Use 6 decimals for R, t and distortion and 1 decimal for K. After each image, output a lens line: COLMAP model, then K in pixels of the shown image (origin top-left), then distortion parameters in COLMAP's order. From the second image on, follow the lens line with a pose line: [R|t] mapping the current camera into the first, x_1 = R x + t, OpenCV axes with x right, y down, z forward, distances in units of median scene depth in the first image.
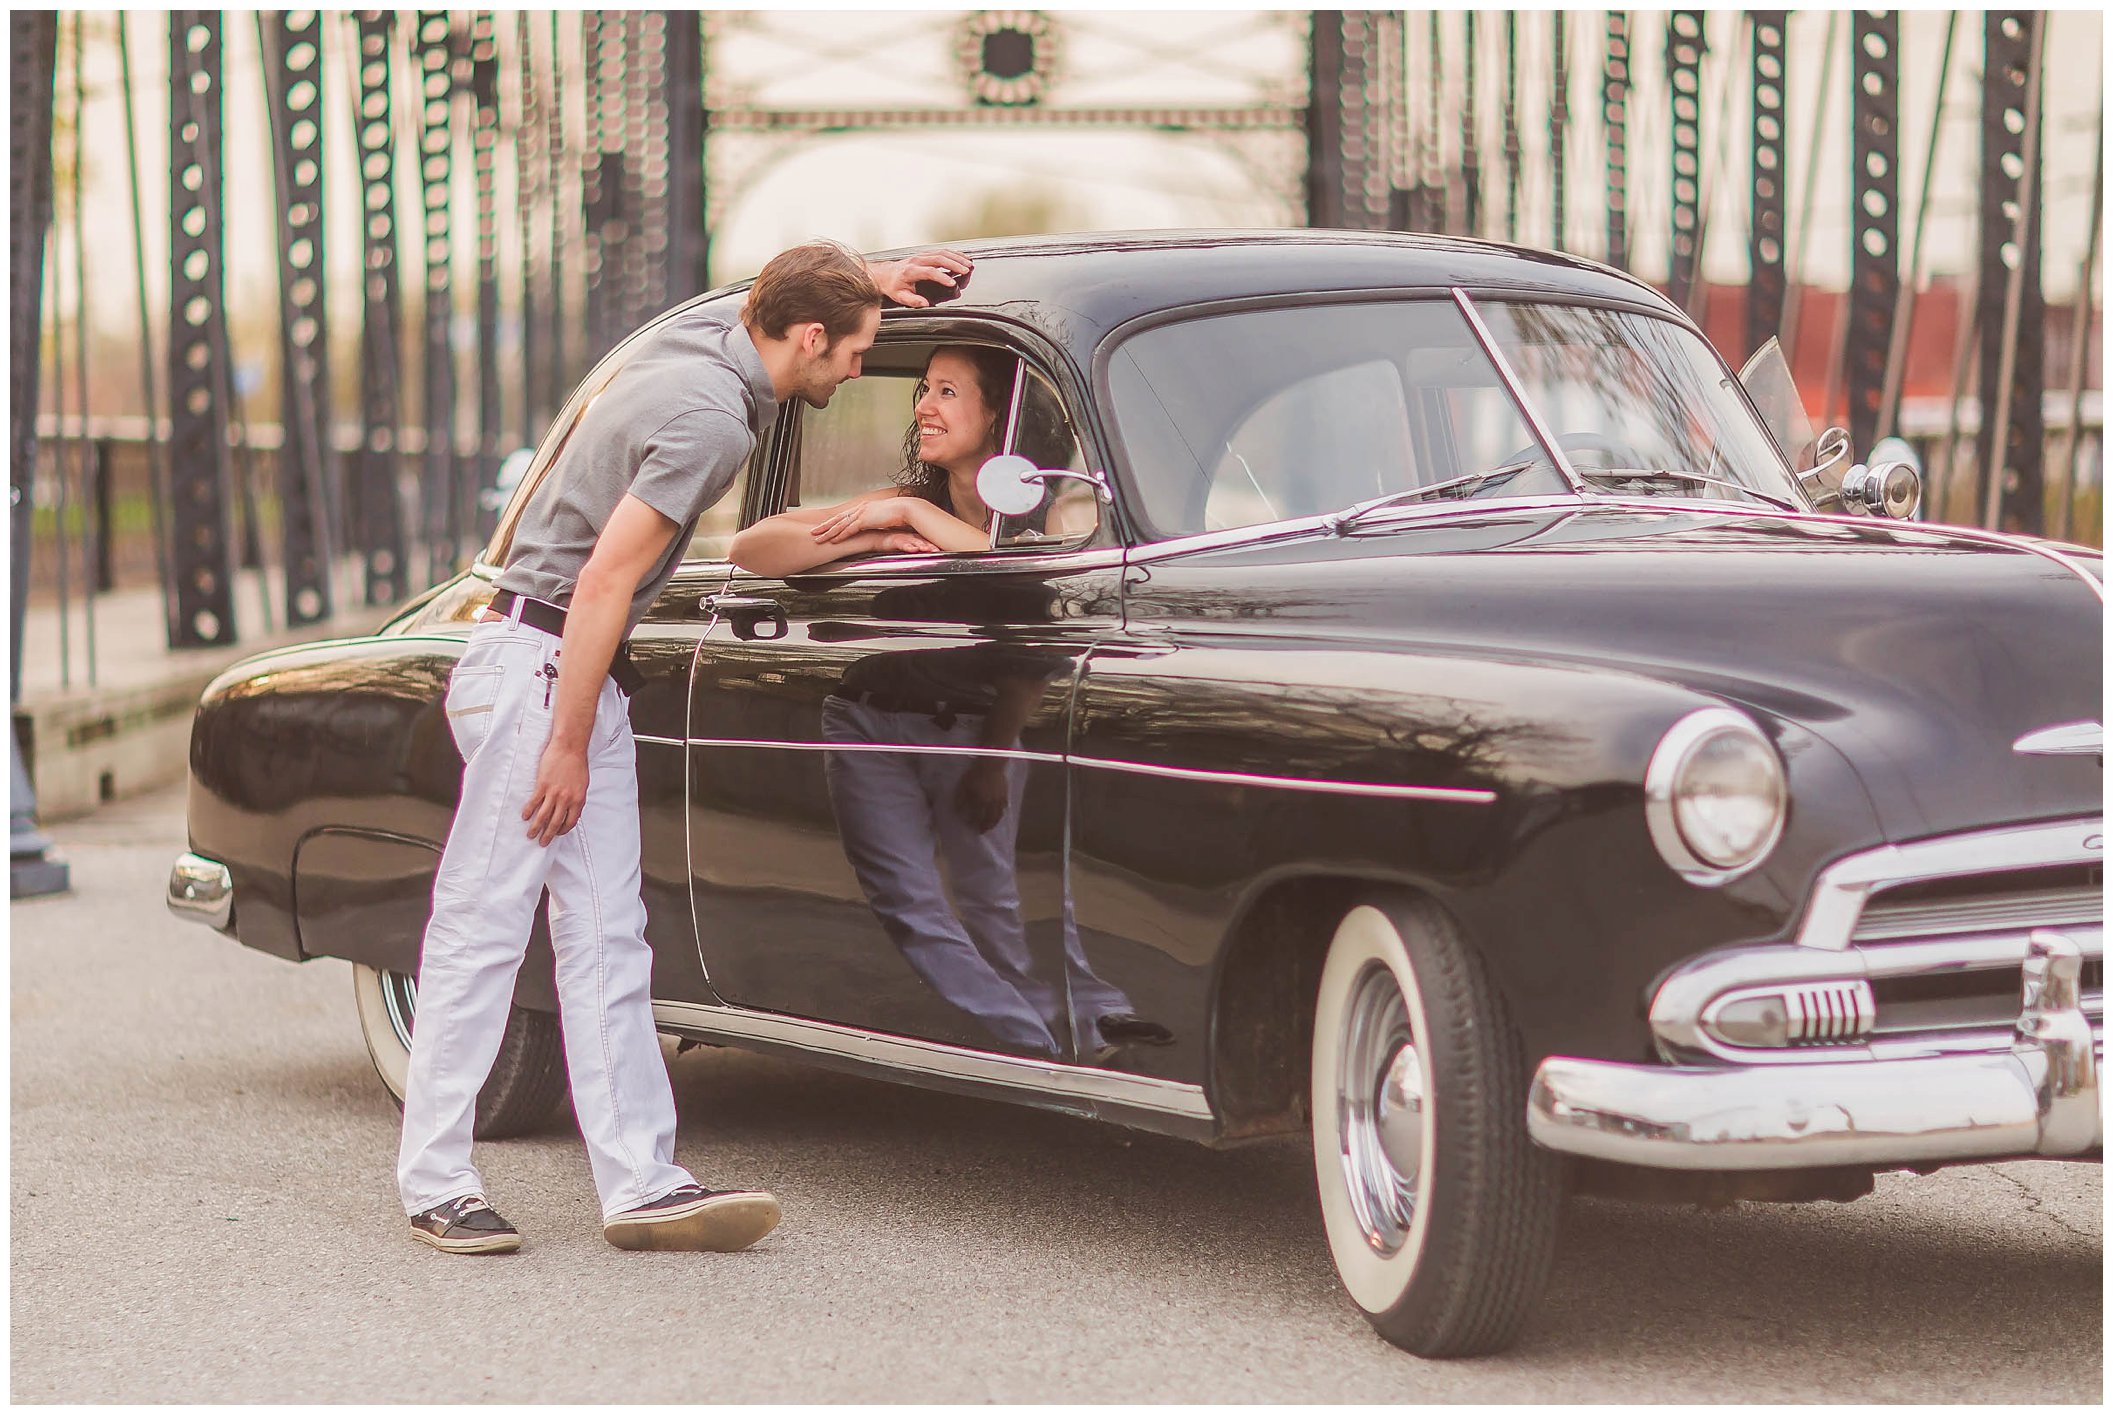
lens RADIAL K [[5304.1, 0, 1056.5], [0, 5304.1, 707.5], [0, 0, 1]] dist [-0.033052, 0.495536]
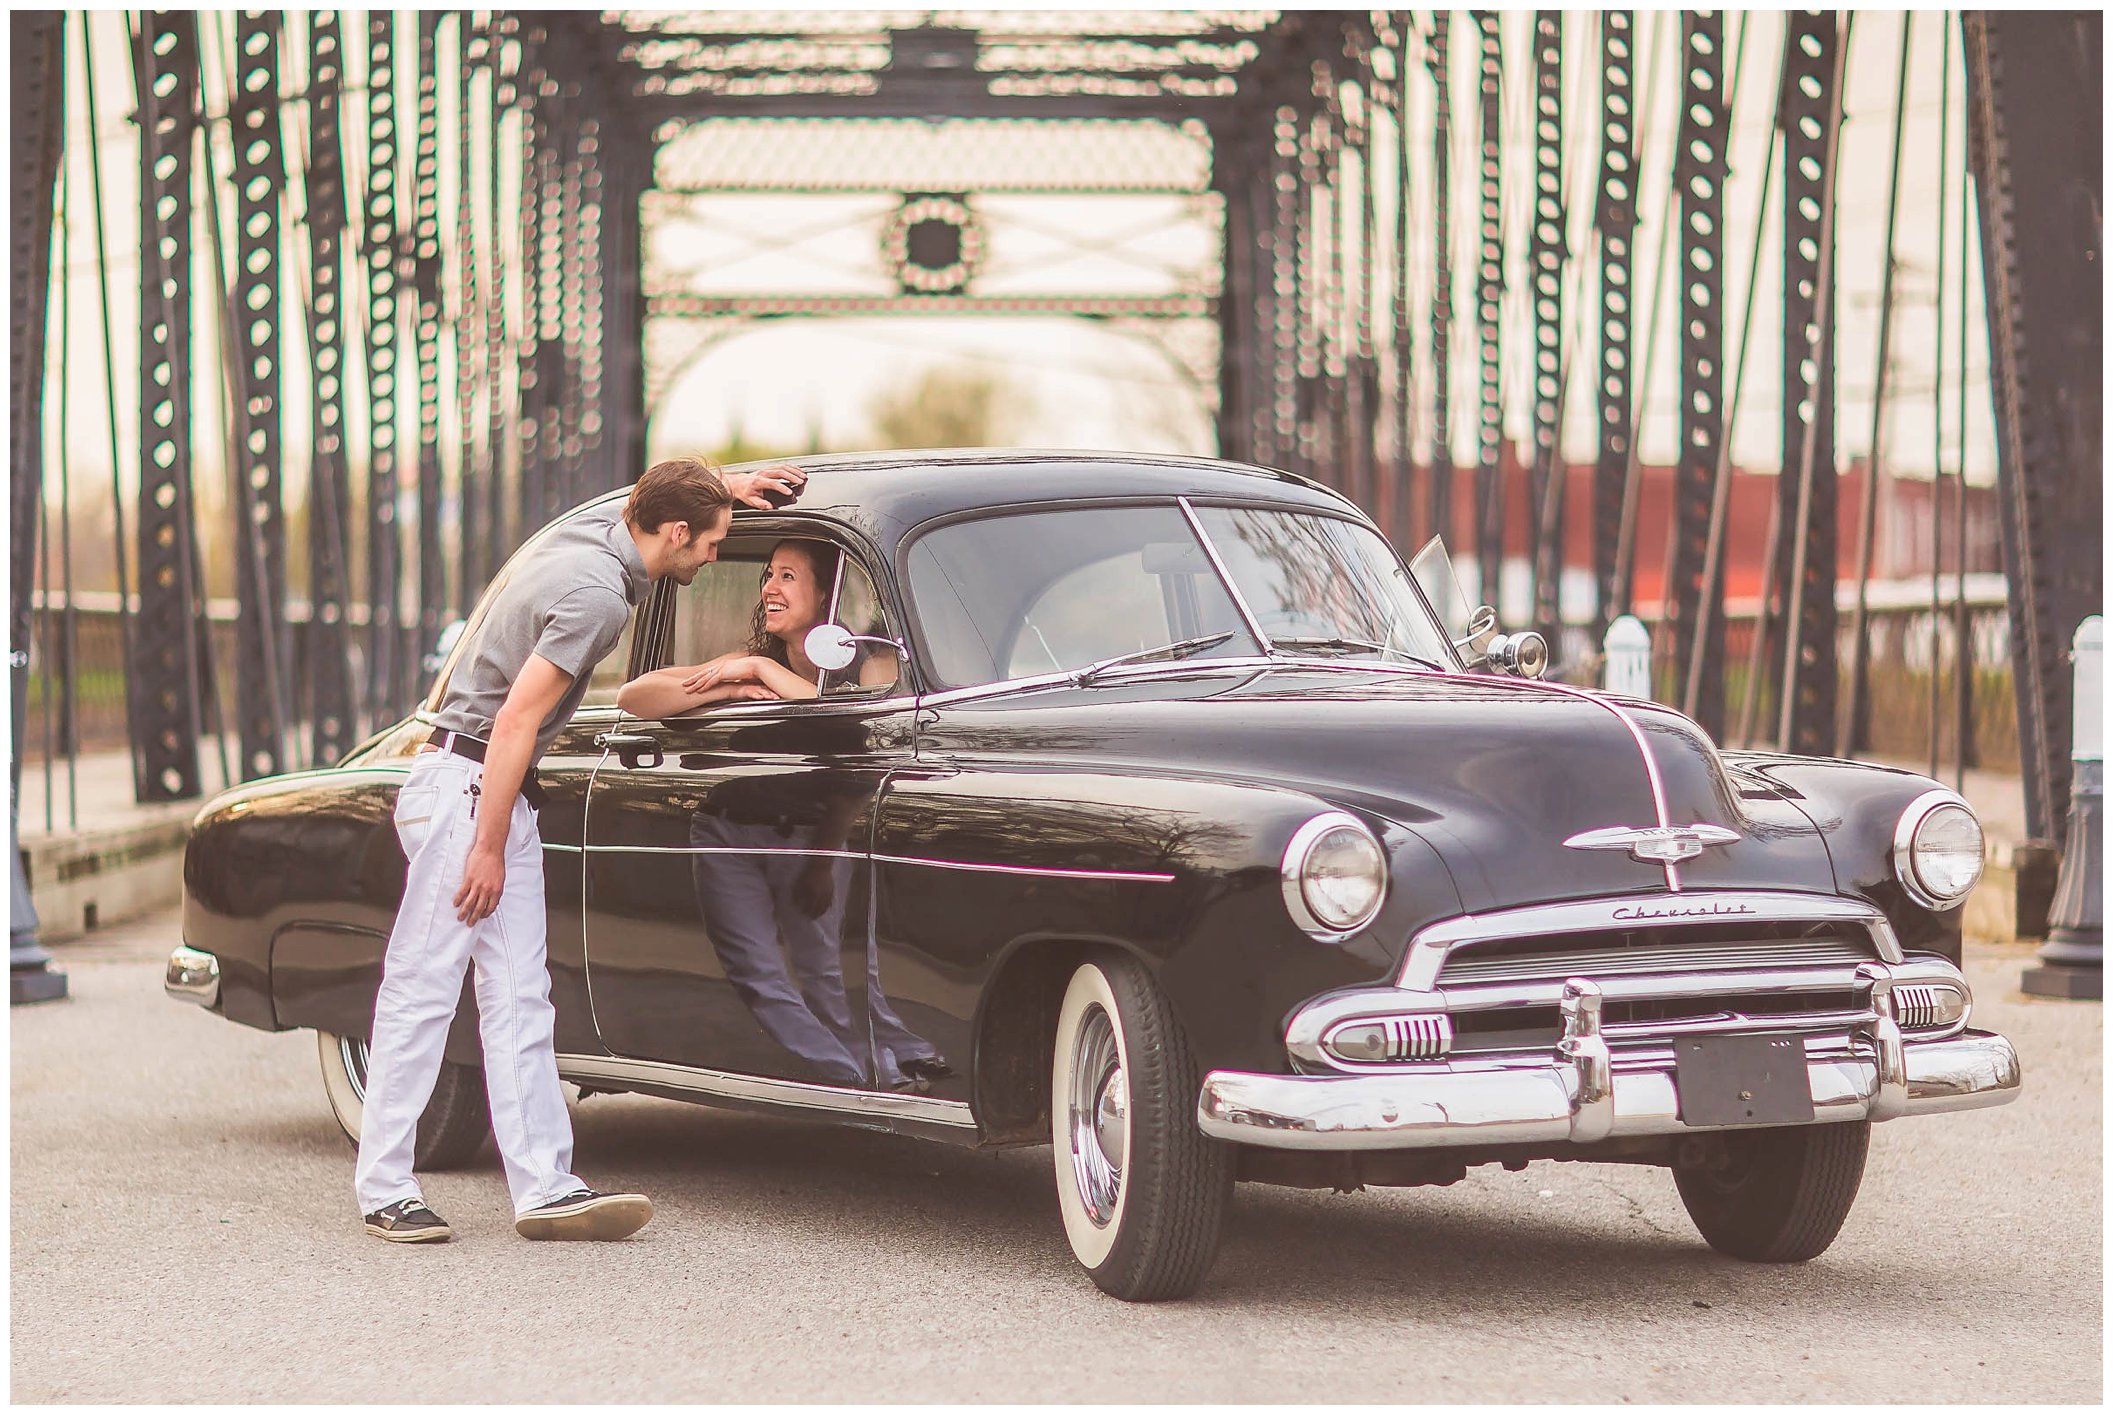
lens RADIAL K [[5060.5, 0, 1057.5], [0, 5060.5, 910.4], [0, 0, 1]] dist [0.045635, -0.804590]
pose [[0.999852, 0.004048, 0.016703, 0.025035], [-0.004172, 0.999964, 0.007377, 0.012544], [-0.016673, -0.007446, 0.999833, -0.228528]]
